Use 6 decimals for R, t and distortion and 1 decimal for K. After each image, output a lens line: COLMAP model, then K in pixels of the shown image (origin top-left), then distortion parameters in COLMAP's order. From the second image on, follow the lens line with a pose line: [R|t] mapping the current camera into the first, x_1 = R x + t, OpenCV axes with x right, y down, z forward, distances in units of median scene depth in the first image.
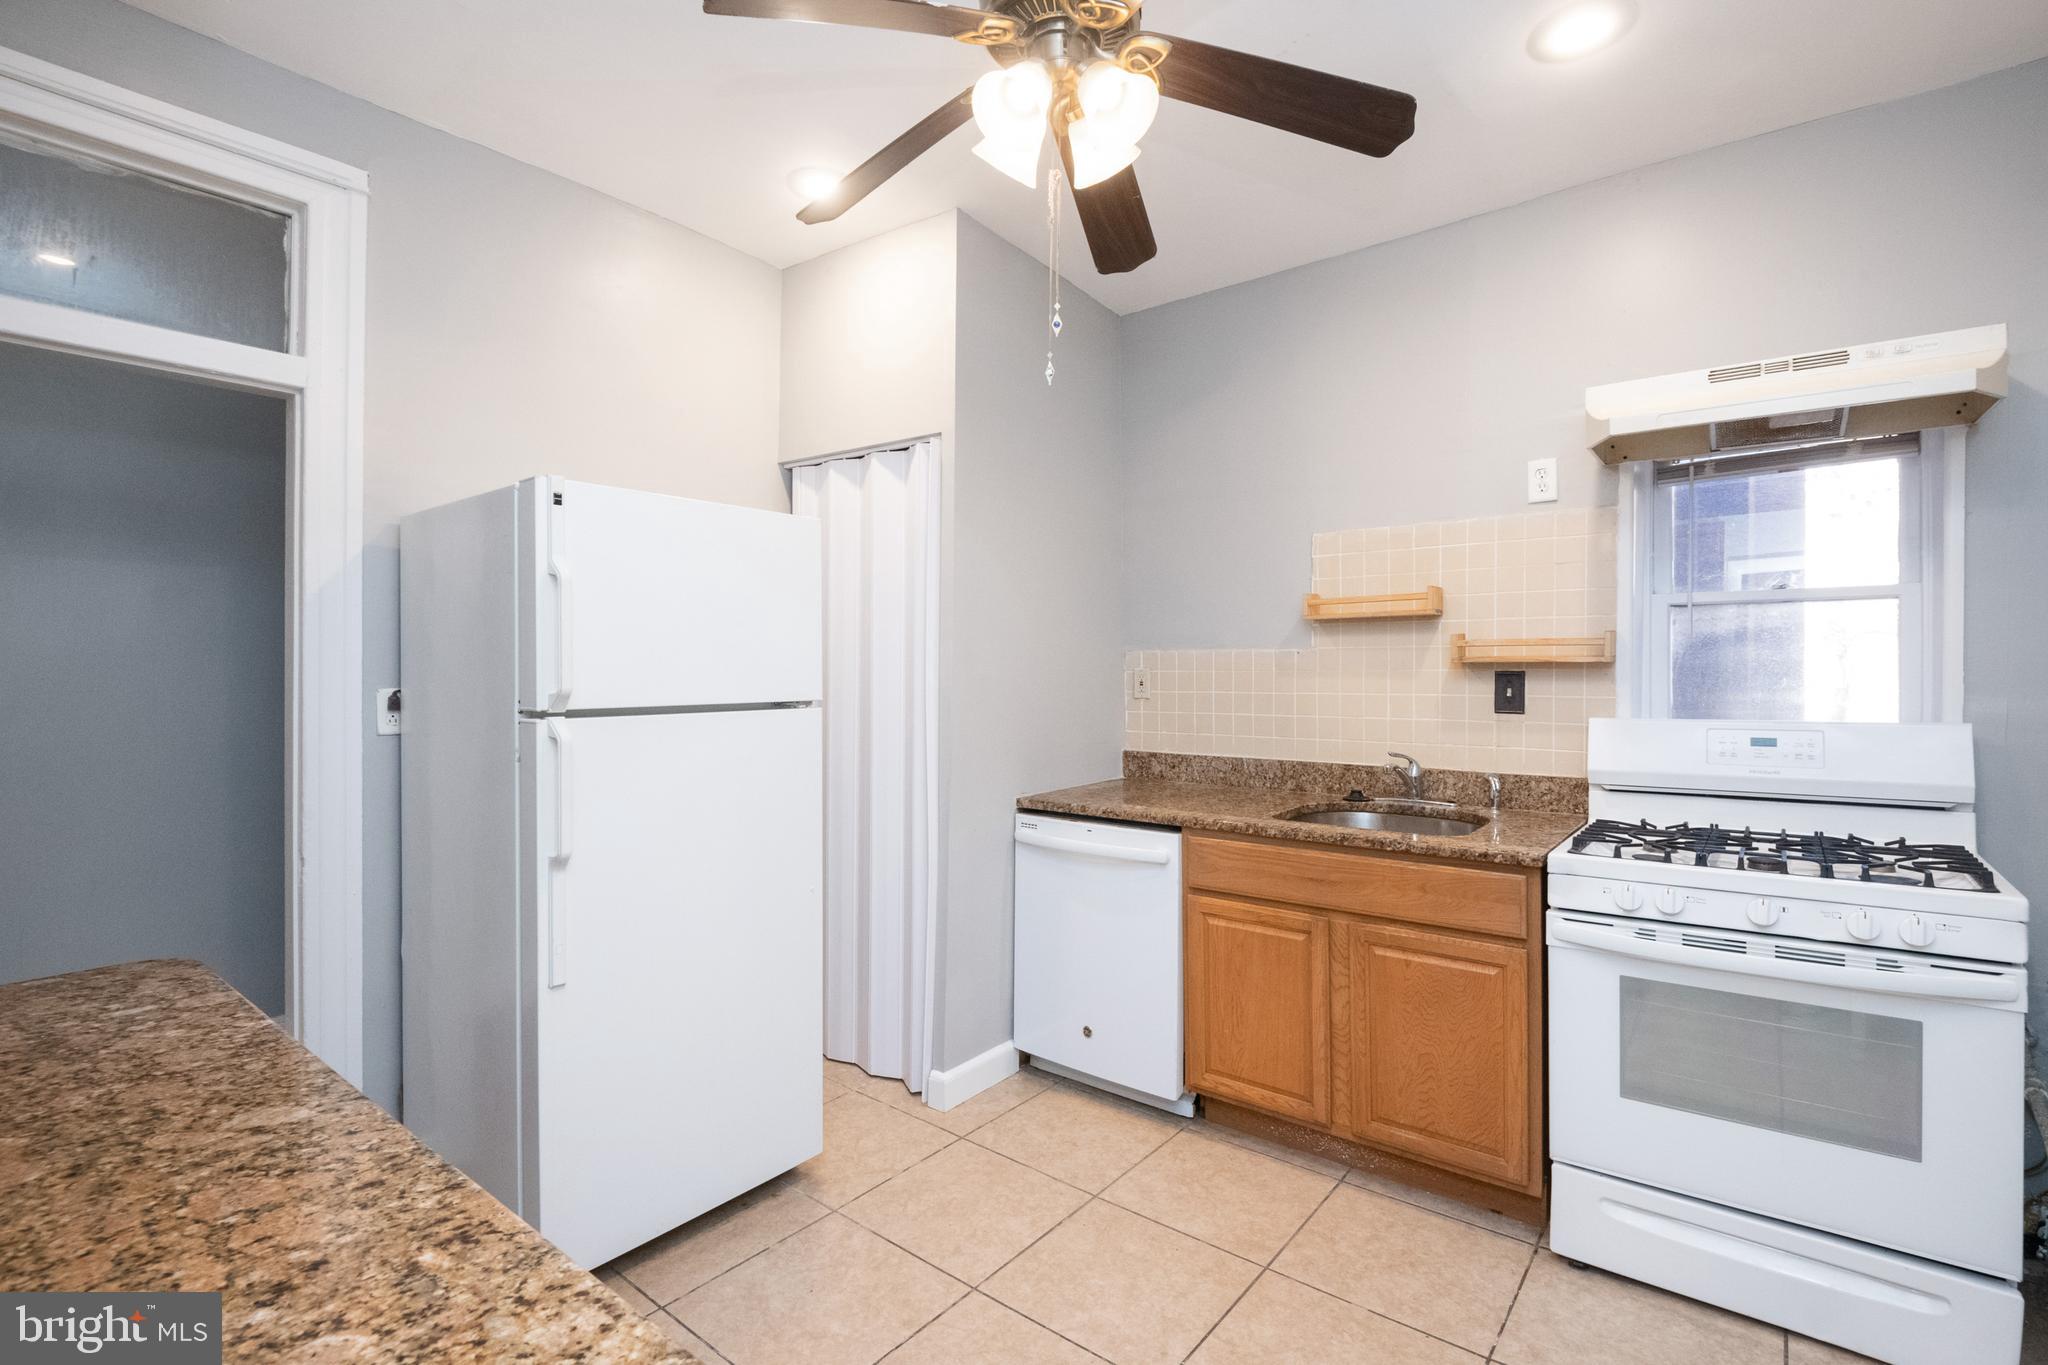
lens RADIAL K [[947.0, 0, 1024.0], [0, 947.0, 682.5], [0, 0, 1]] dist [0.027116, -0.028141]
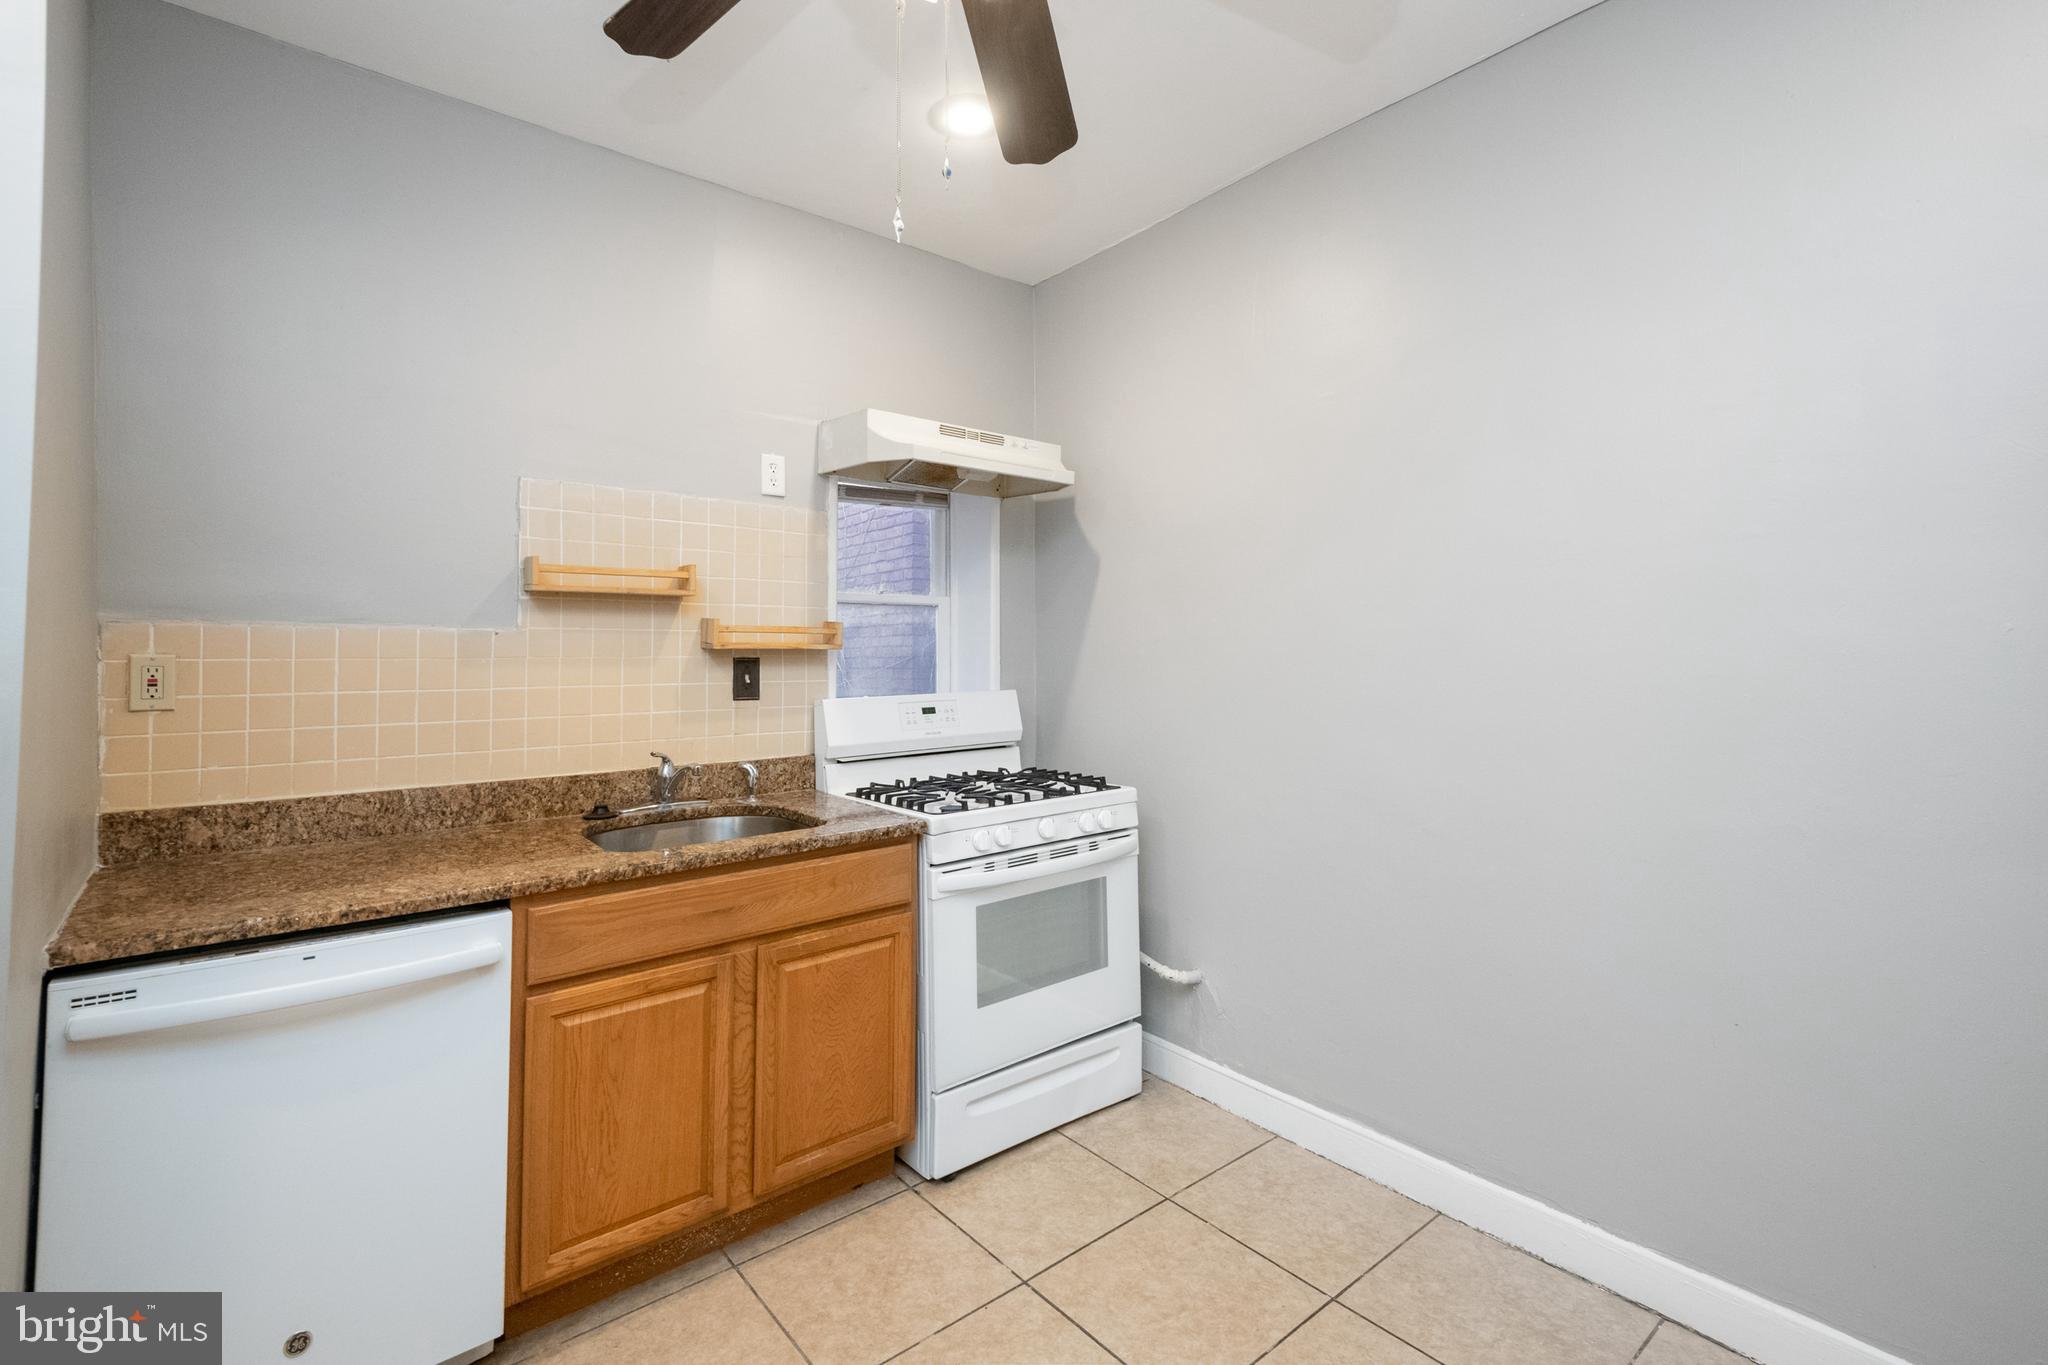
lens RADIAL K [[951.8, 0, 1027.2], [0, 951.8, 643.3], [0, 0, 1]] dist [0.073053, -0.040565]
pose [[0.189536, 0.010978, 0.981812, -0.450141], [0.013403, 0.999815, -0.013766, -0.009847], [-0.981782, 0.015768, 0.189354, 0.553218]]
